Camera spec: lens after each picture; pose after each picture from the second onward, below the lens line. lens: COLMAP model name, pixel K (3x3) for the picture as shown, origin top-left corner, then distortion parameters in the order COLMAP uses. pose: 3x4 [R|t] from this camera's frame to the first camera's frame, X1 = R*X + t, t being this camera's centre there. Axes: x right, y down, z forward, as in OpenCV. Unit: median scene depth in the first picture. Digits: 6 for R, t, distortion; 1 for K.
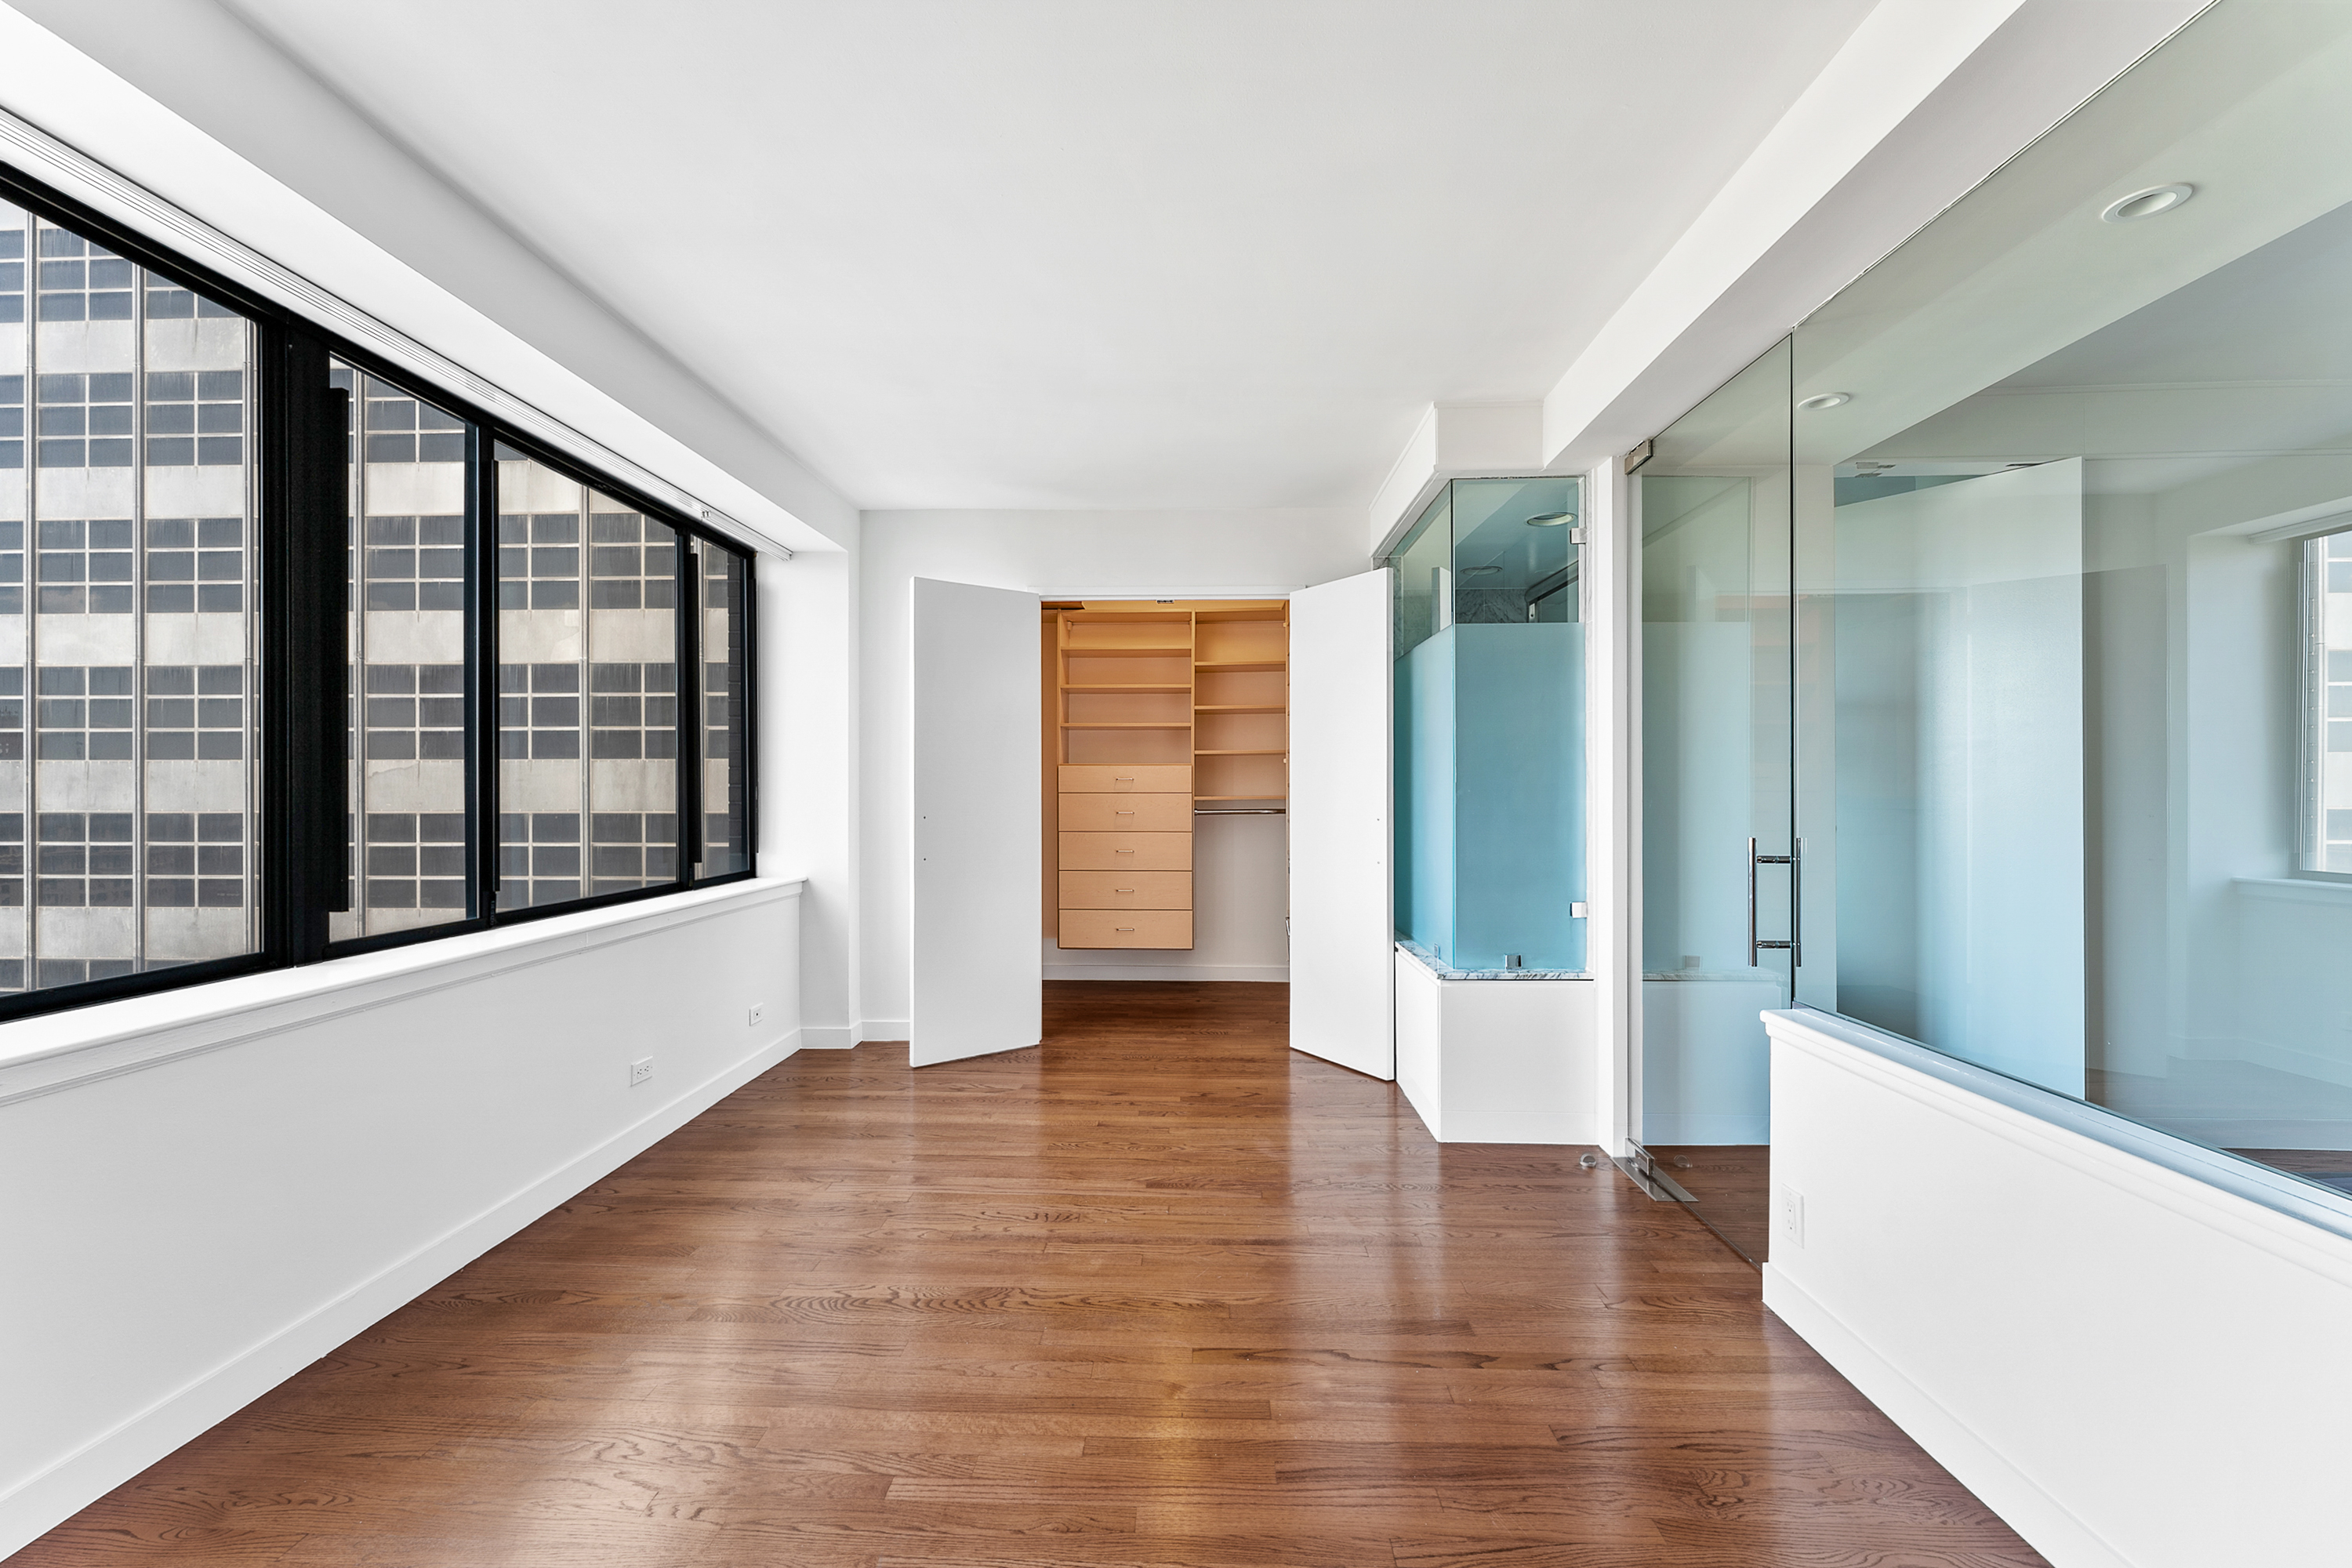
lens RADIAL K [[948.9, 0, 1150.9], [0, 948.9, 779.9], [0, 0, 1]] dist [0.002068, 0.000184]
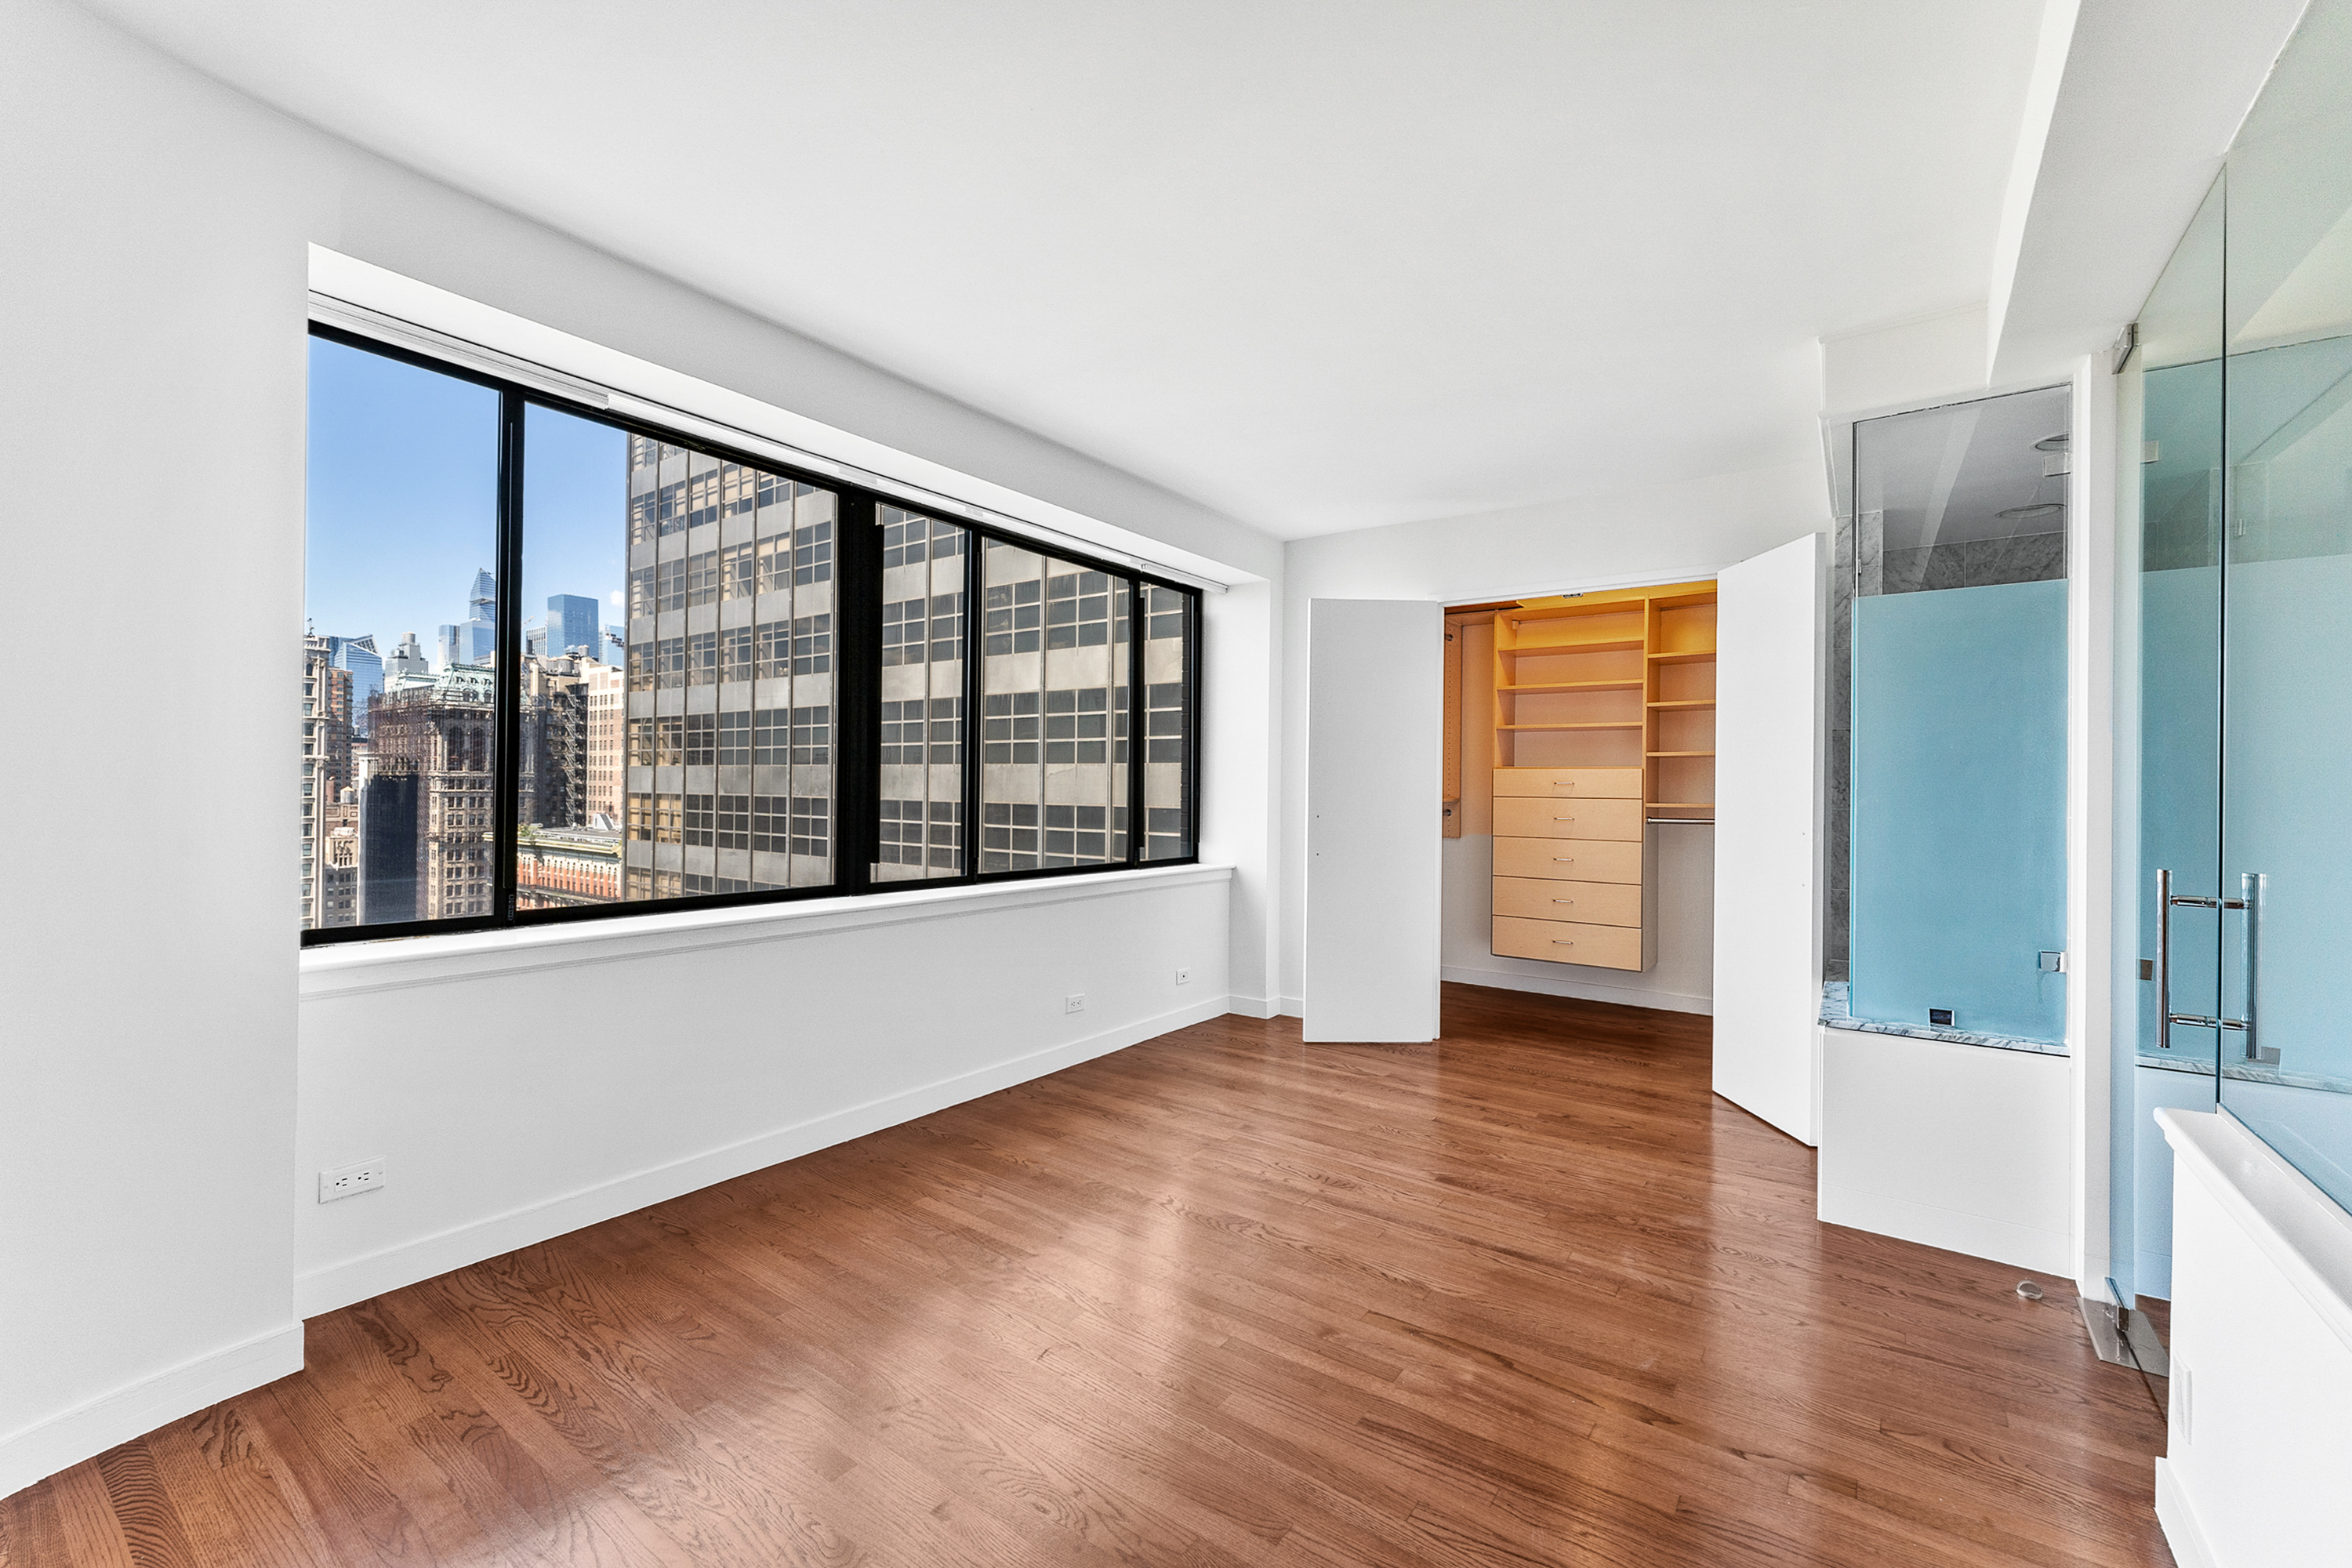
lens RADIAL K [[948.9, 0, 1164.0], [0, 948.9, 790.0], [0, 0, 1]] dist [0.002068, 0.000184]
pose [[0.834093, 0.013845, -0.551450, 0.290199], [-0.009938, 0.999900, 0.010073, -0.000302], [0.551534, -0.002922, 0.834147, -0.017274]]
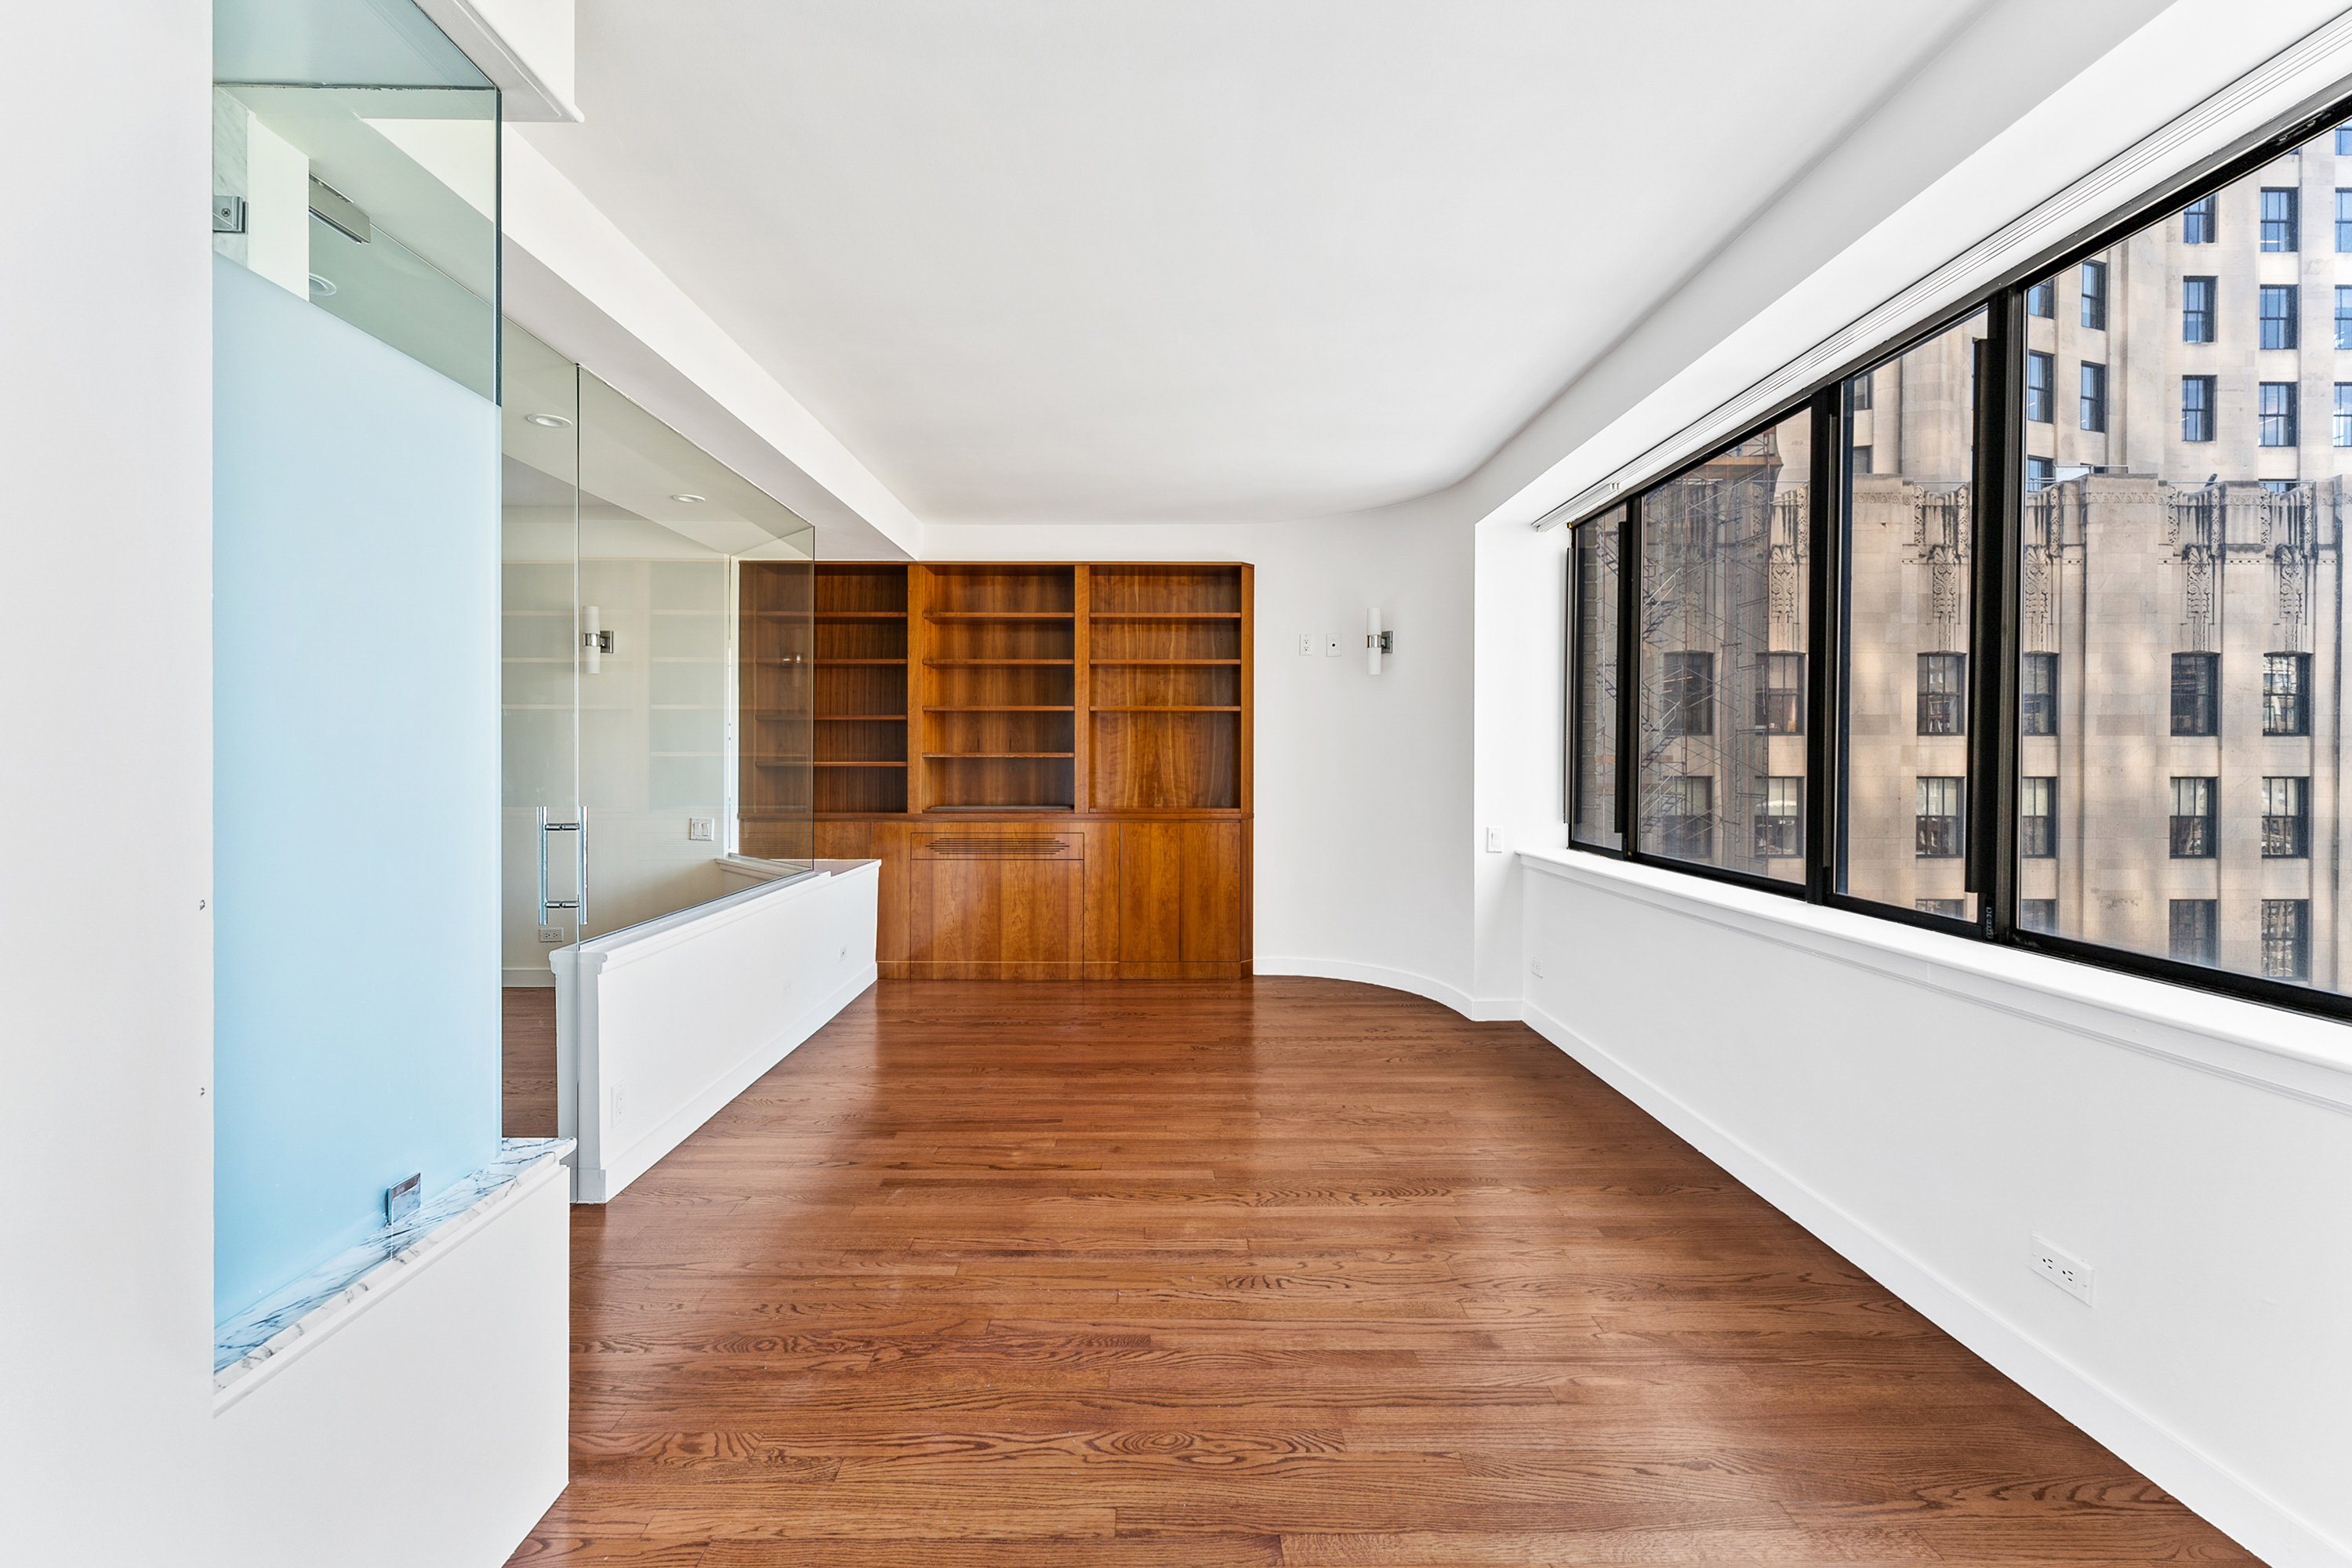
lens RADIAL K [[948.9, 0, 1180.5], [0, 948.9, 769.9], [0, 0, 1]] dist [0.002068, 0.000184]
pose [[-0.996703, 0.002887, -0.081088, 0.025868], [0.002191, 0.999960, 0.008664, 0.006259], [0.081110, 0.008458, -0.996669, 1.578307]]
